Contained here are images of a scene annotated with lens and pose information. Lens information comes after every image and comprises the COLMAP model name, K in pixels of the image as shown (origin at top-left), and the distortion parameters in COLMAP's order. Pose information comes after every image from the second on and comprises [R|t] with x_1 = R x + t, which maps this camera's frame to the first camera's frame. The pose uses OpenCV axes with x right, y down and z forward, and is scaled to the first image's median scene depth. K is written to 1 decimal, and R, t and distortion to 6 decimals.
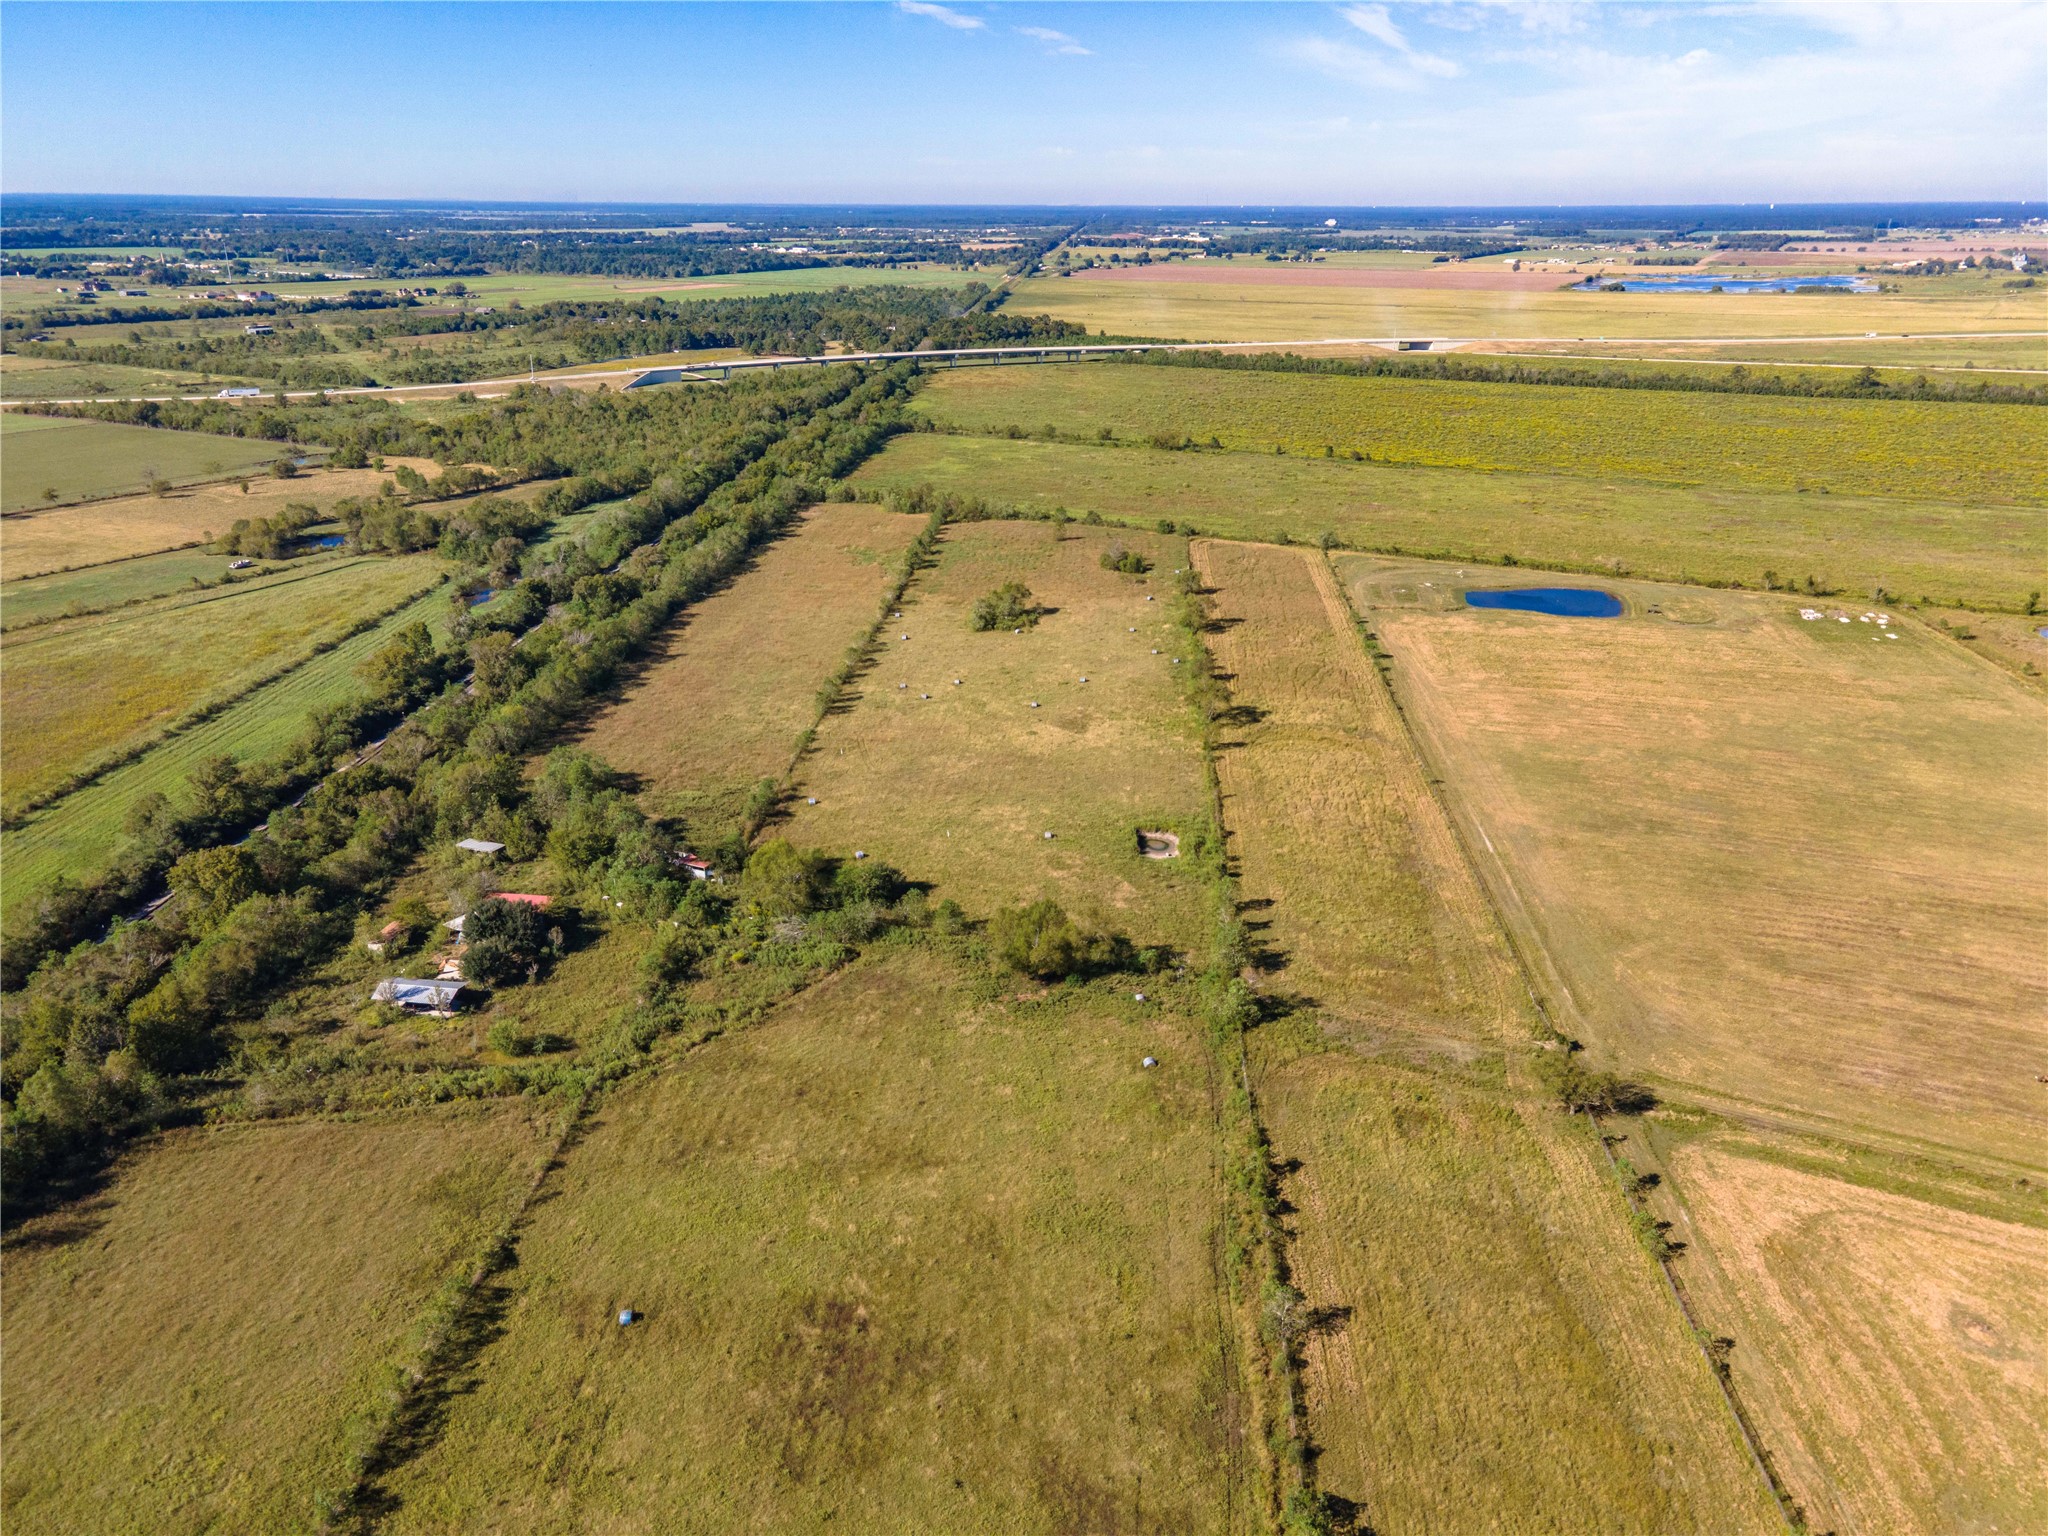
lens RADIAL K [[1558.8, 0, 1026.0], [0, 1558.8, 750.0], [0, 0, 1]] dist [0.008432, 0.071415]
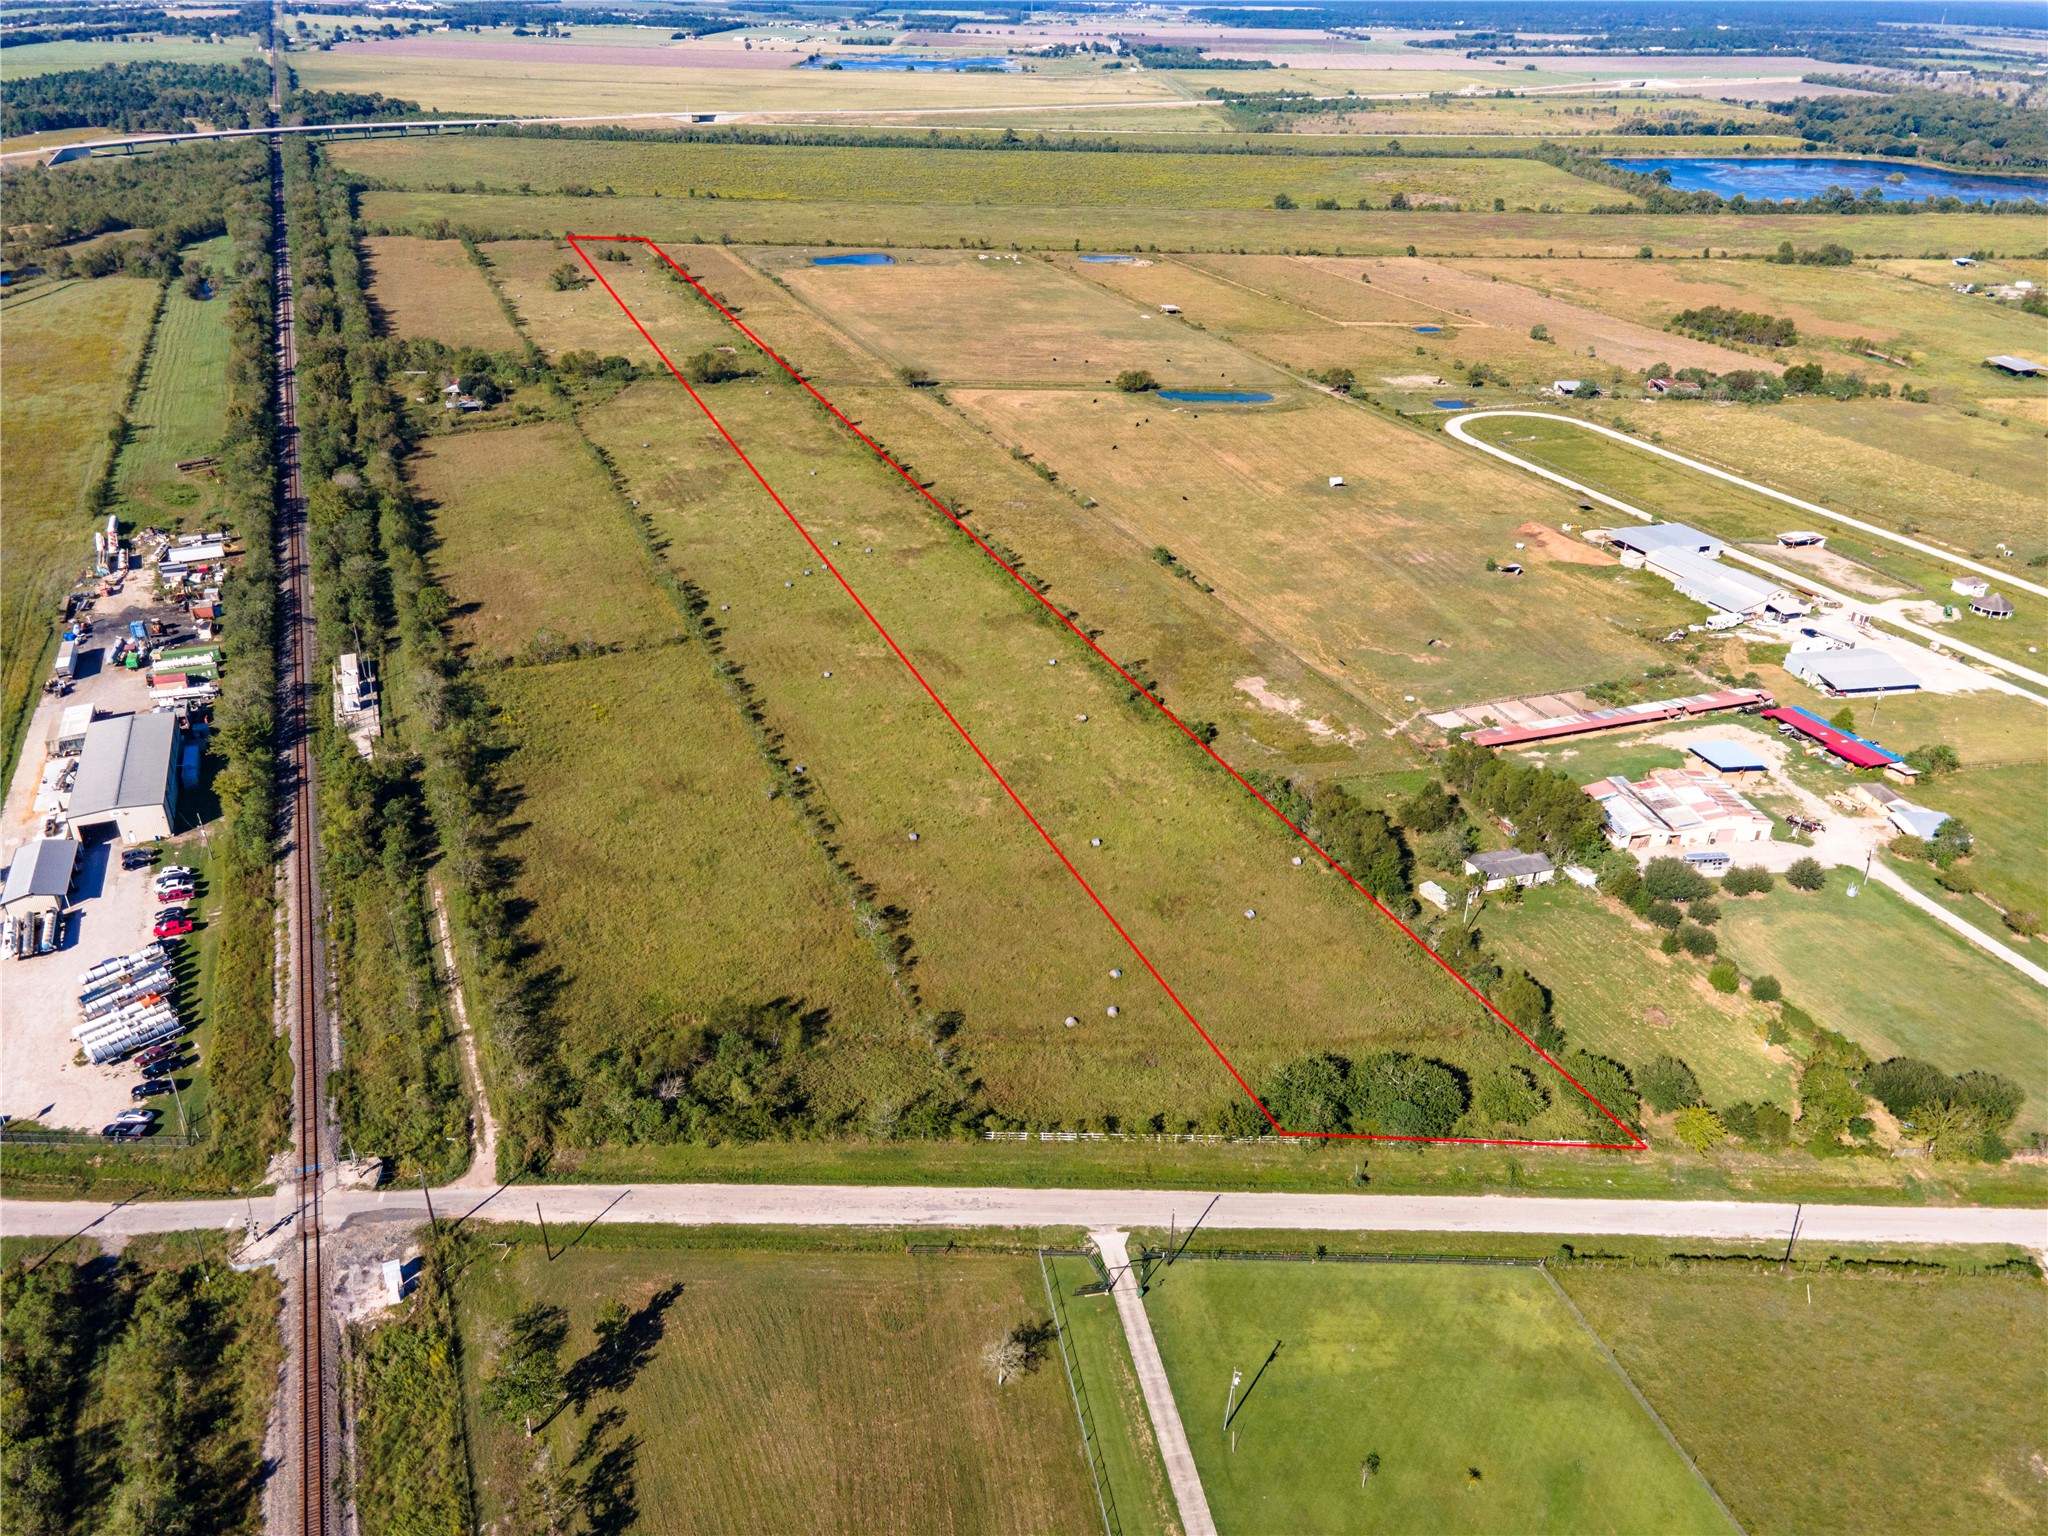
lens RADIAL K [[1507.5, 0, 1026.9], [0, 1507.5, 734.6], [0, 0, 1]] dist [0.013112, 0.067528]
pose [[0.891267, -0.191630, 0.411001, -0.144289], [0.136012, 0.977563, 0.160844, 0.084710], [-0.432602, -0.087454, 0.897334, -0.325464]]
